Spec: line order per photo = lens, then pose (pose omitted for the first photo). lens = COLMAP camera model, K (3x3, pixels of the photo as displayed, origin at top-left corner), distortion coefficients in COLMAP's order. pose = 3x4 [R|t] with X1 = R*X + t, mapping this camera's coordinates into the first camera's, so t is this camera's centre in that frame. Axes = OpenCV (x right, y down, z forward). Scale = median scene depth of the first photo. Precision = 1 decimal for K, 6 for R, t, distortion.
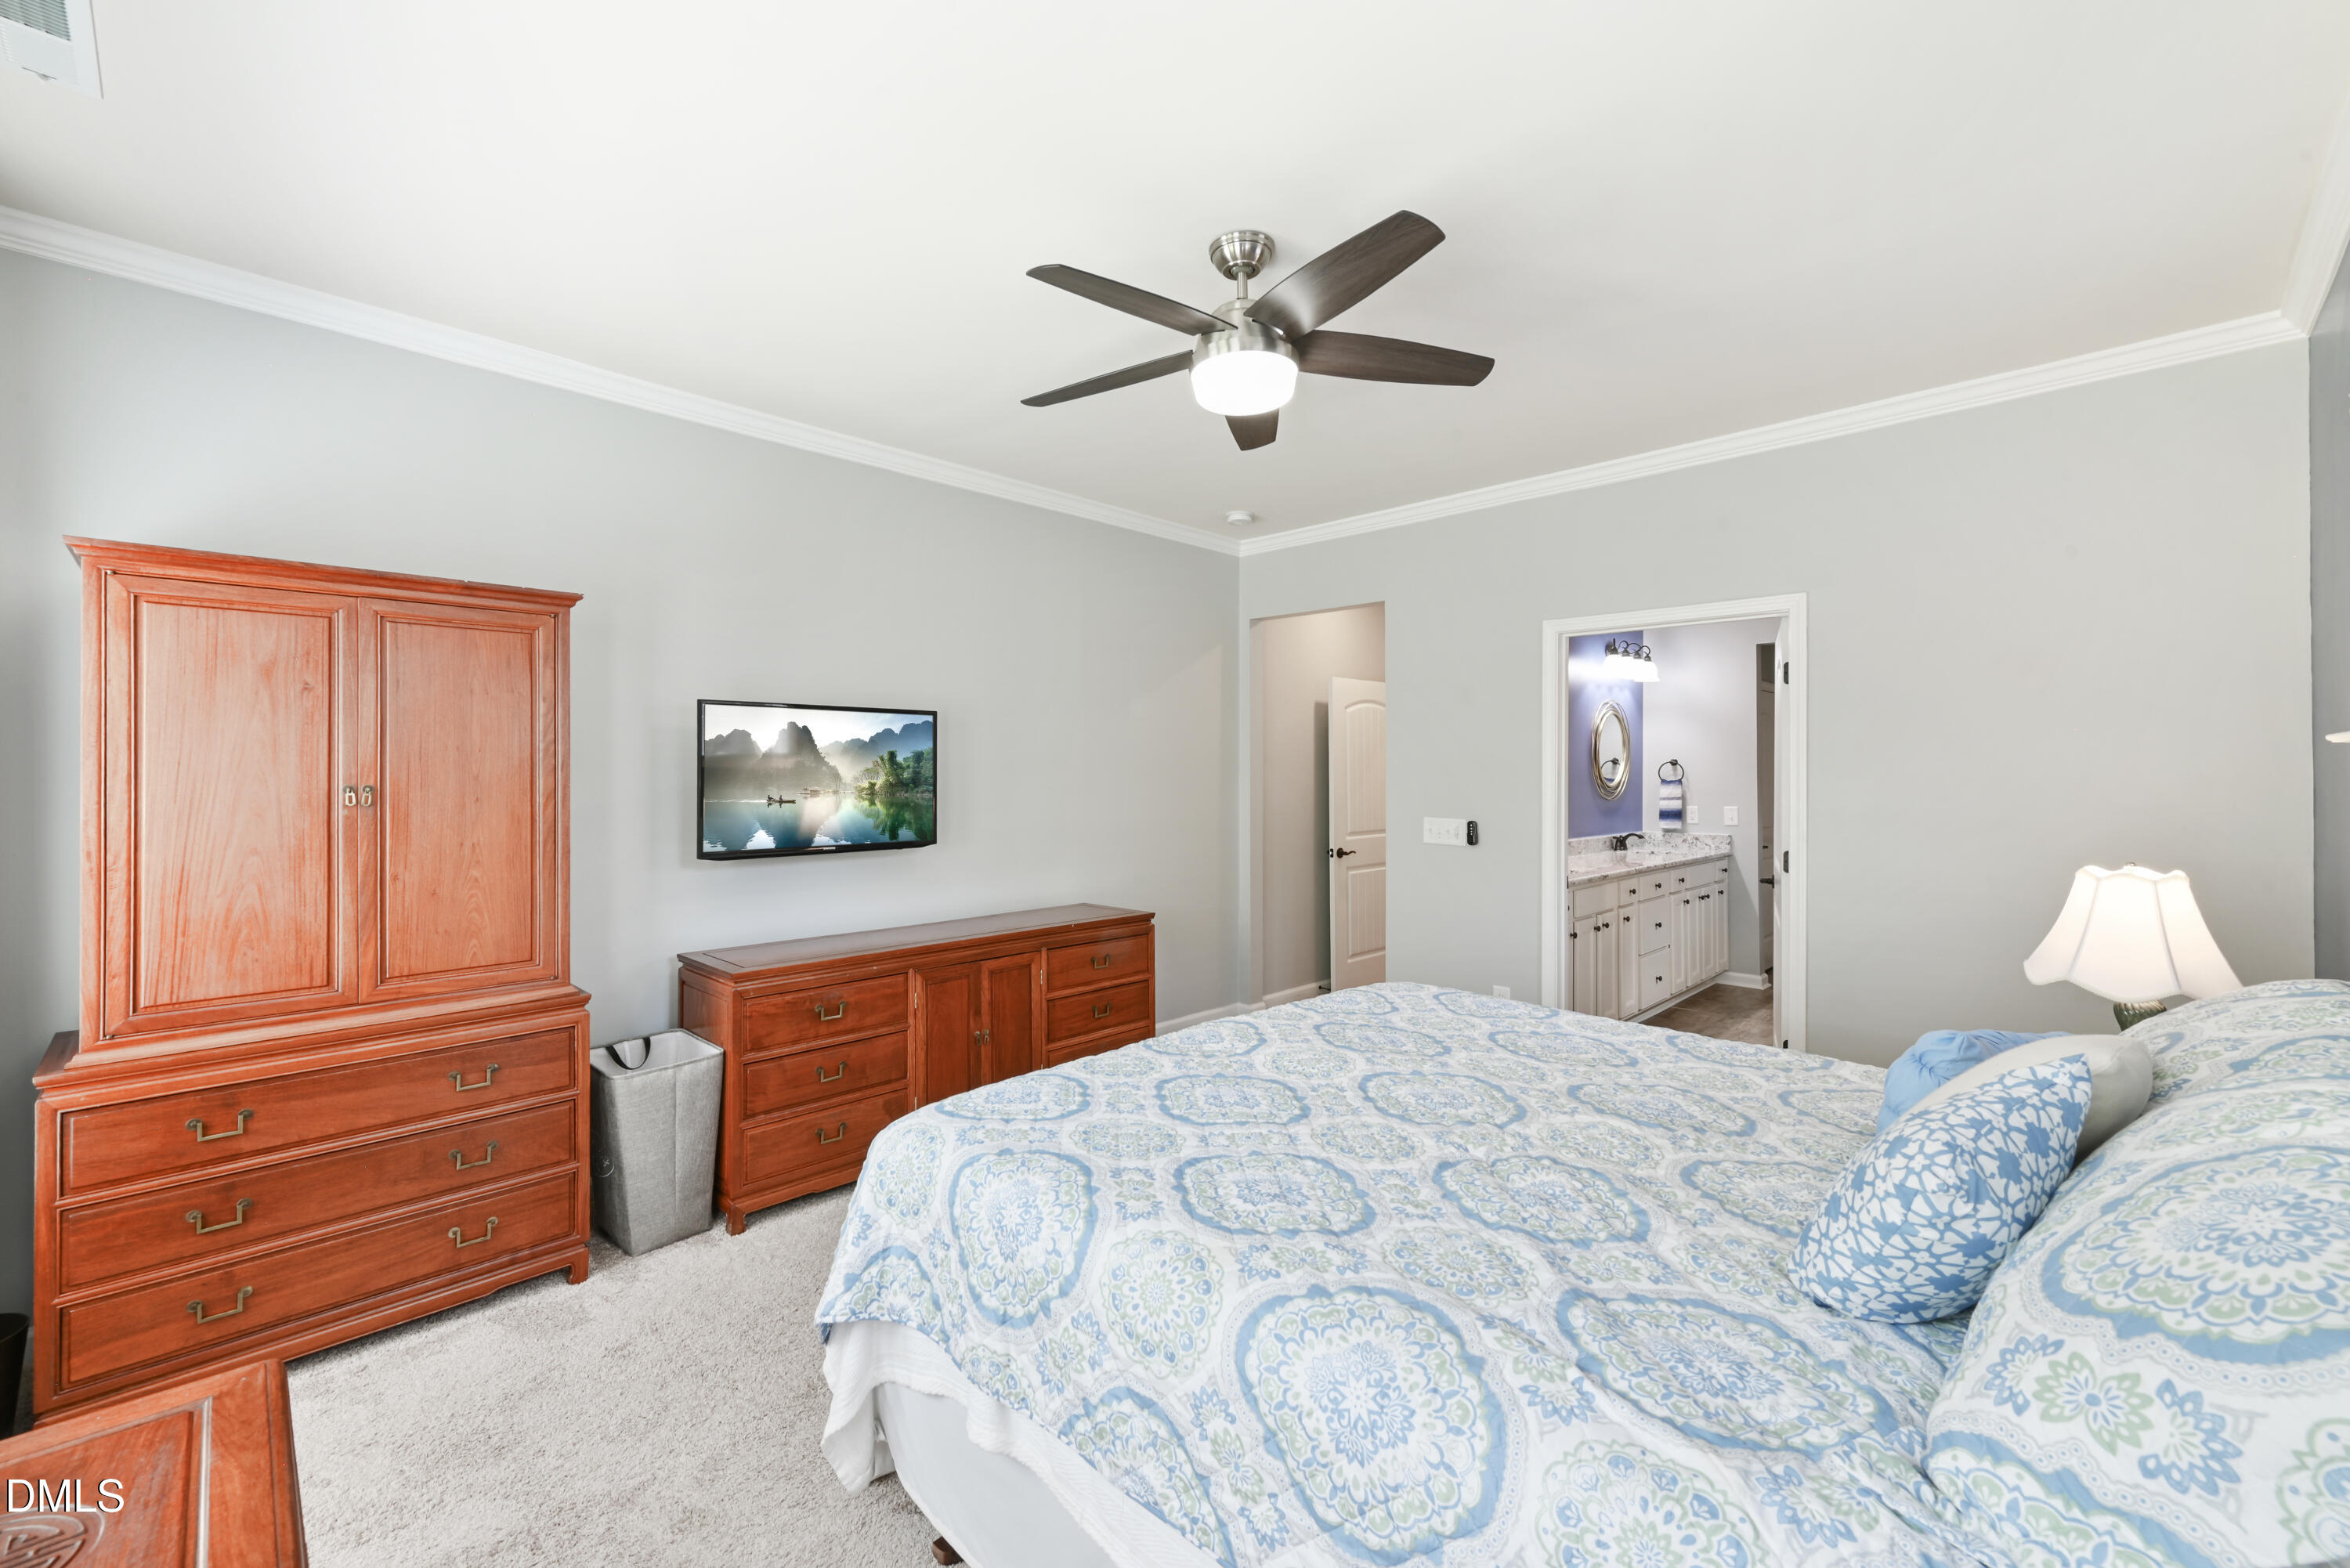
lens RADIAL K [[954.2, 0, 1166.6], [0, 954.2, 776.9], [0, 0, 1]] dist [0.003067, -0.000083]
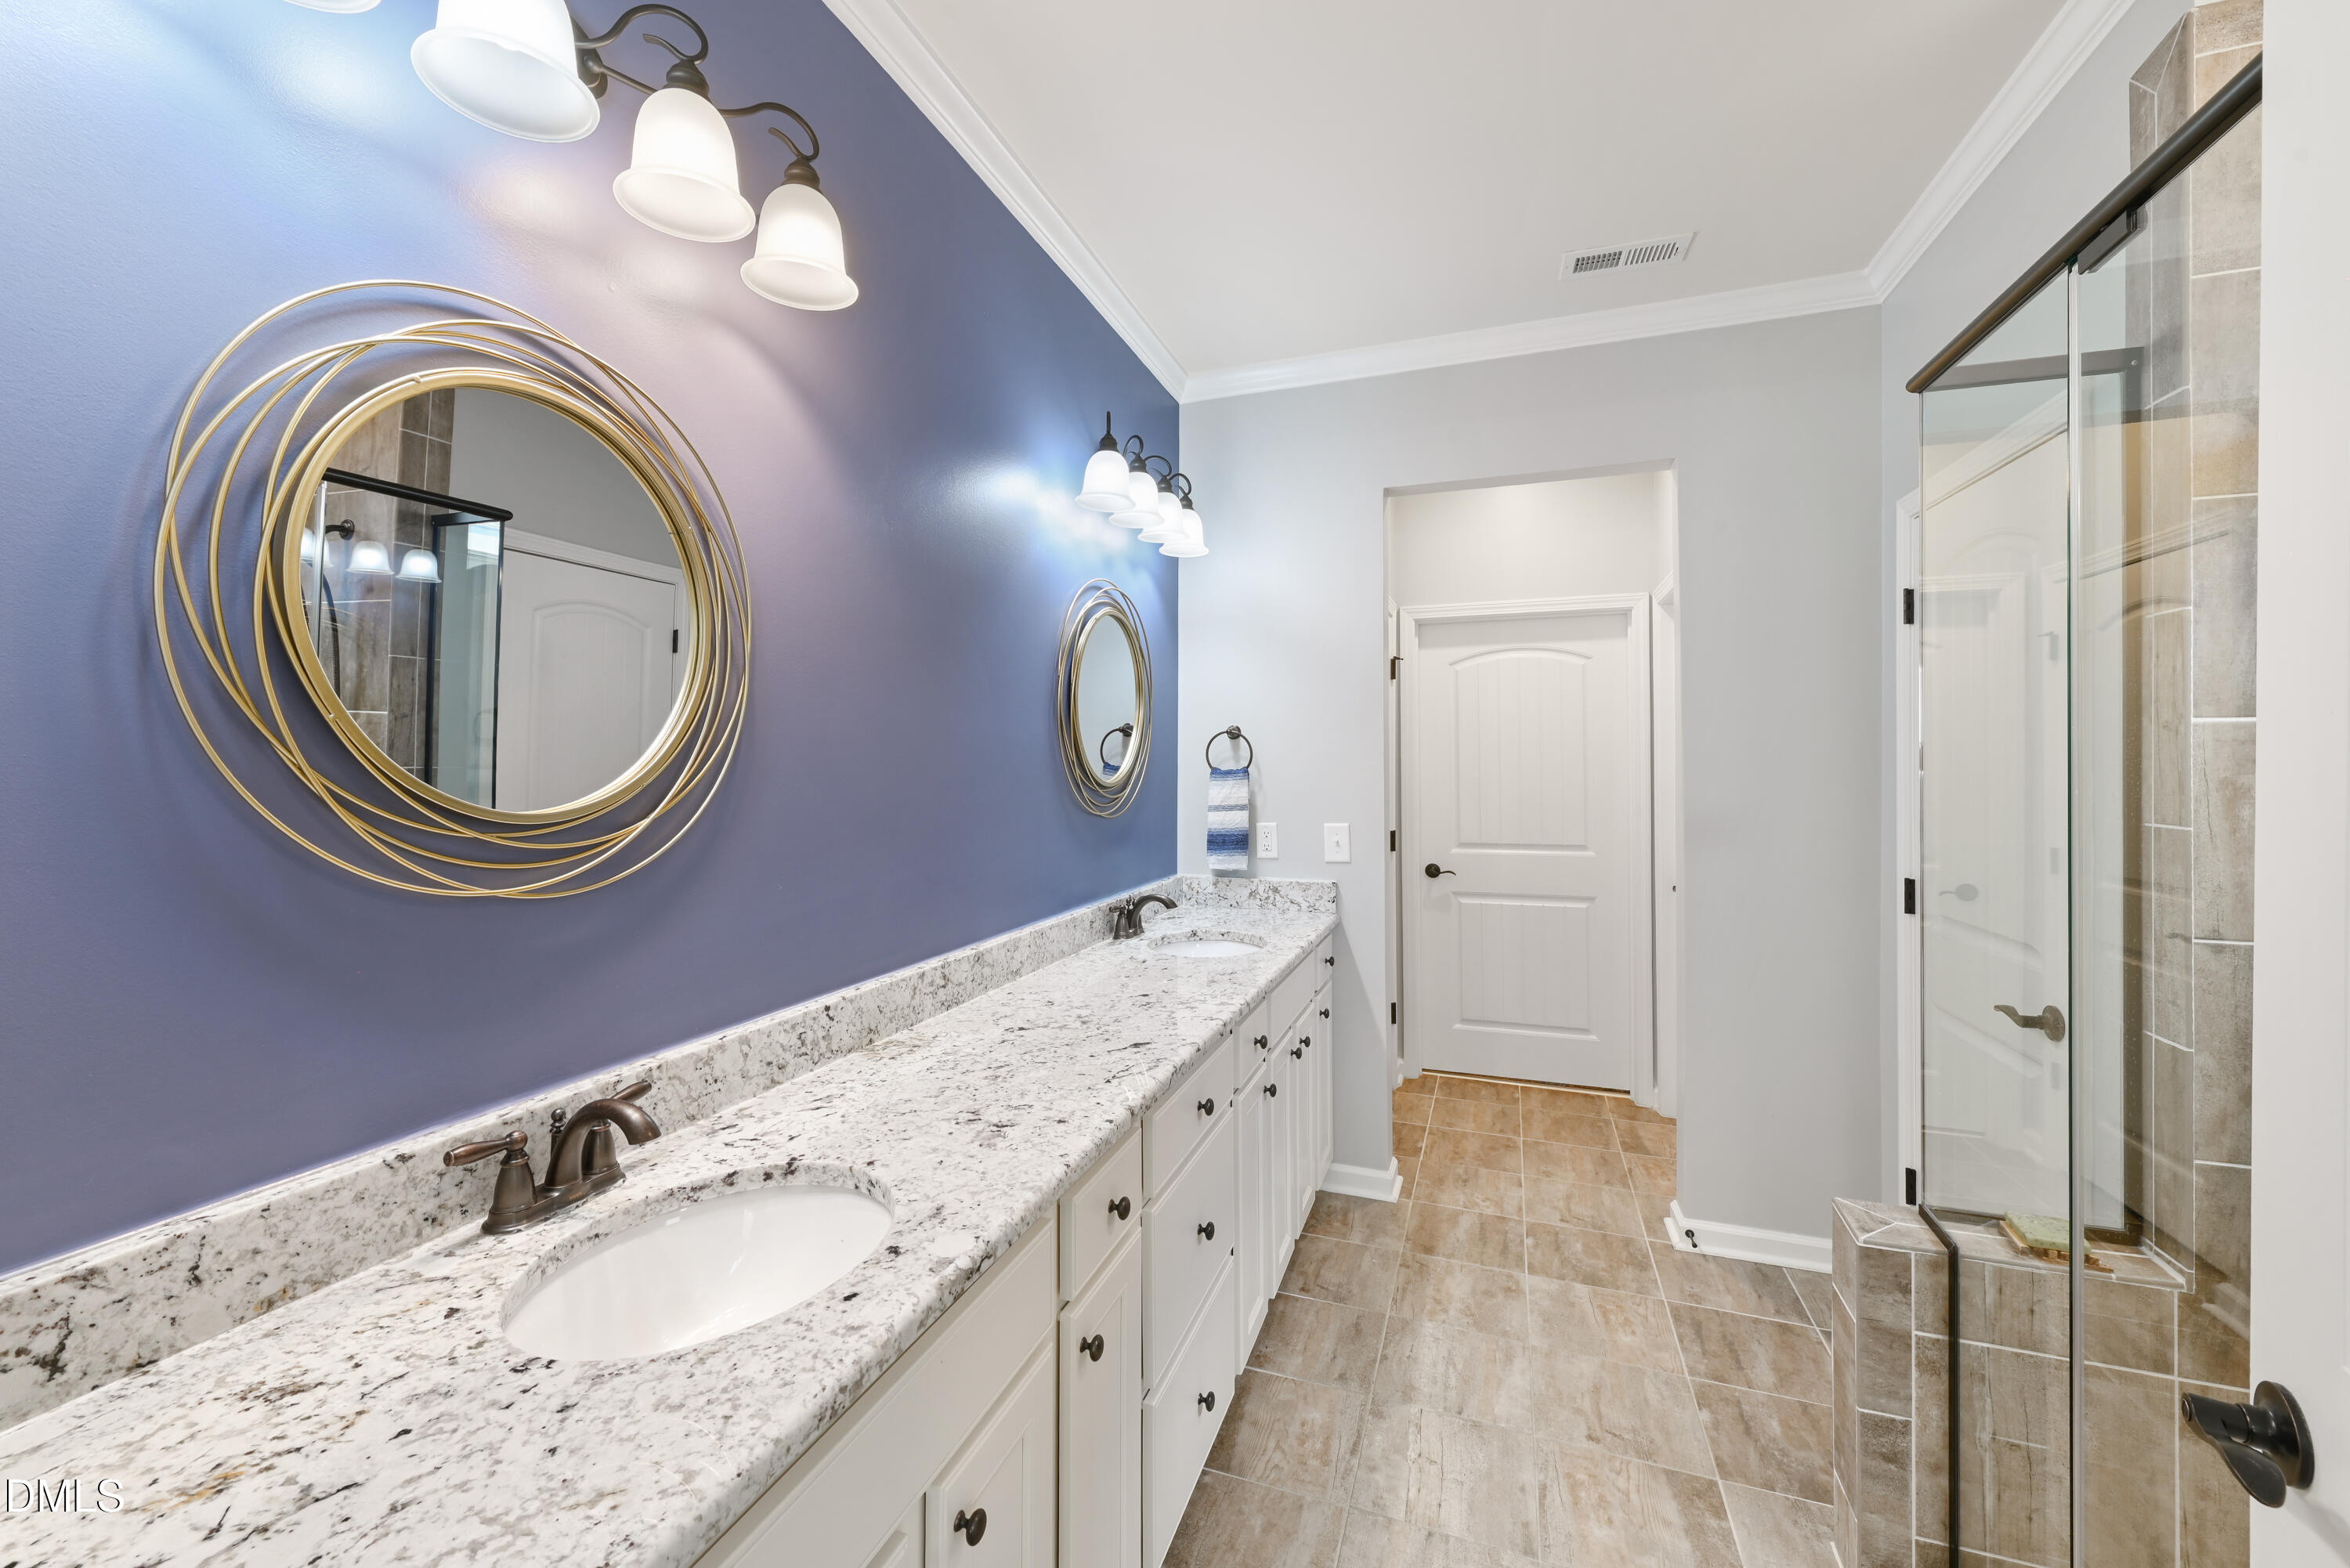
lens RADIAL K [[954.2, 0, 1166.5], [0, 954.2, 770.7], [0, 0, 1]] dist [0.003067, -0.000083]
pose [[0.906426, -0.008428, 0.422281, 0.296350], [-0.002889, 0.999654, 0.026153, -0.008877], [-0.422355, -0.024926, 0.906088, 0.577697]]
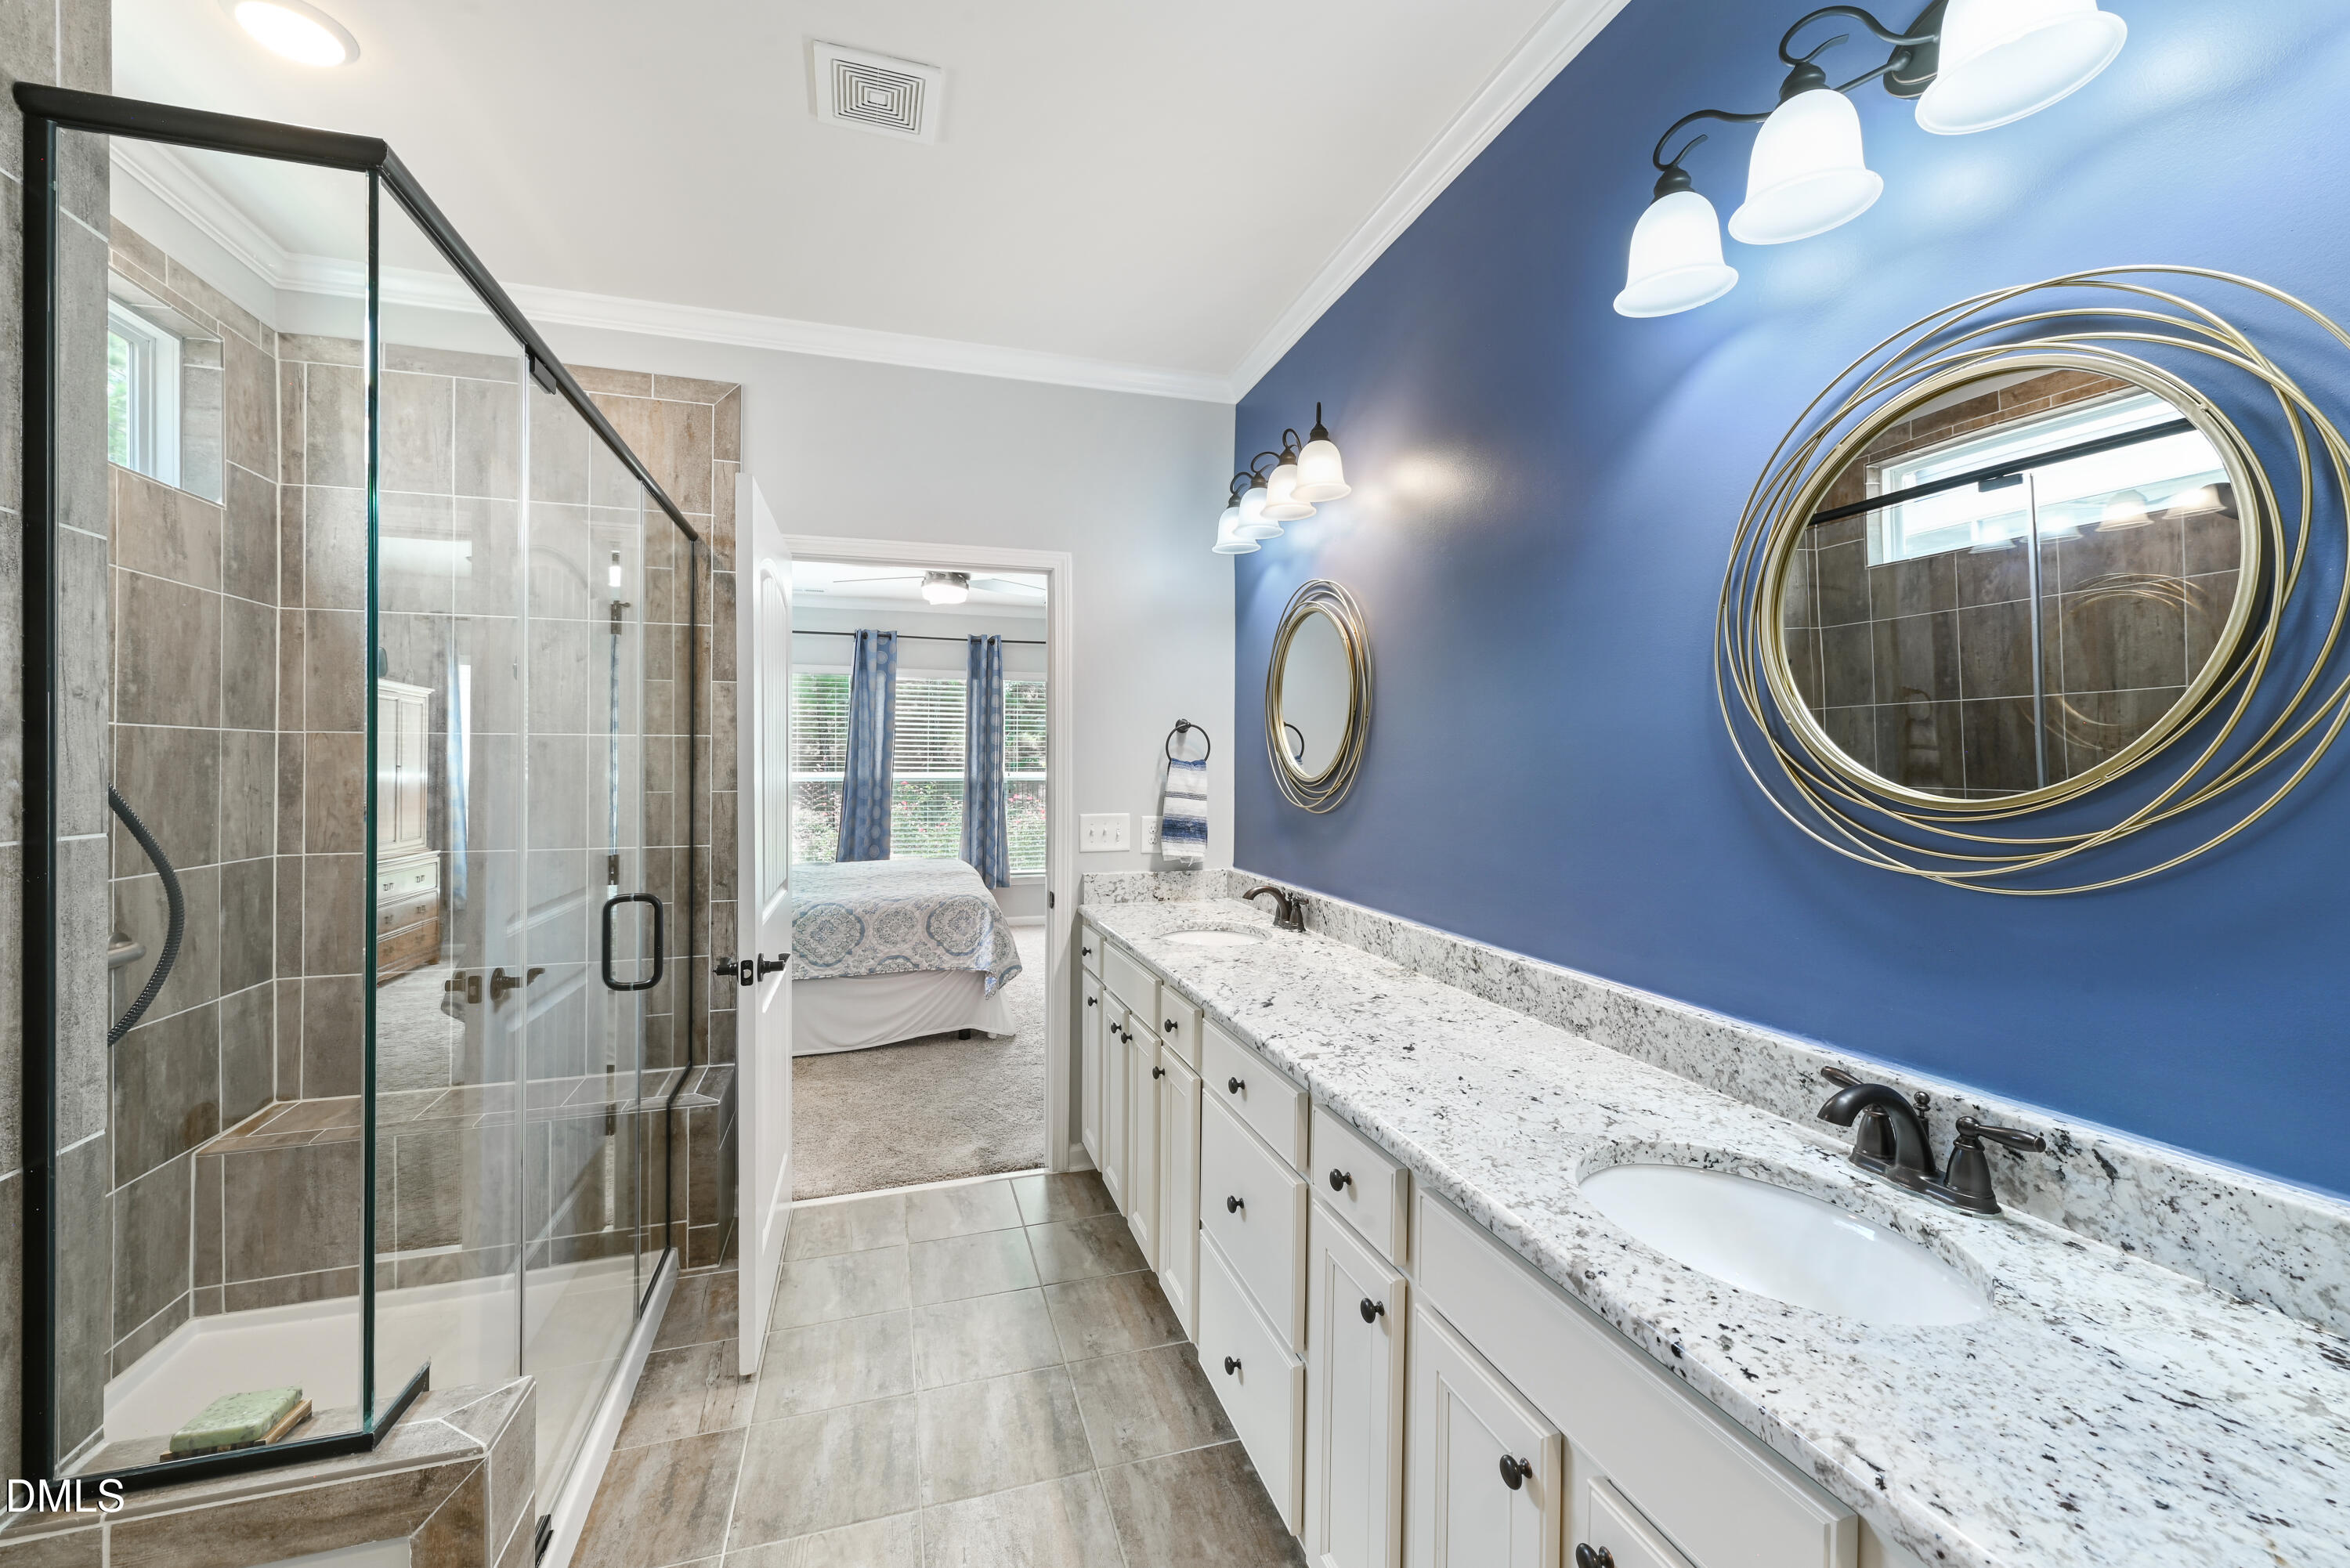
lens RADIAL K [[954.2, 0, 1174.5], [0, 954.2, 771.8], [0, 0, 1]] dist [0.003067, -0.000083]
pose [[-0.462797, 0.004347, -0.886454, 0.995165], [0.003493, 0.999989, 0.003080, 0.007387], [0.886458, -0.001671, -0.462807, 1.223358]]
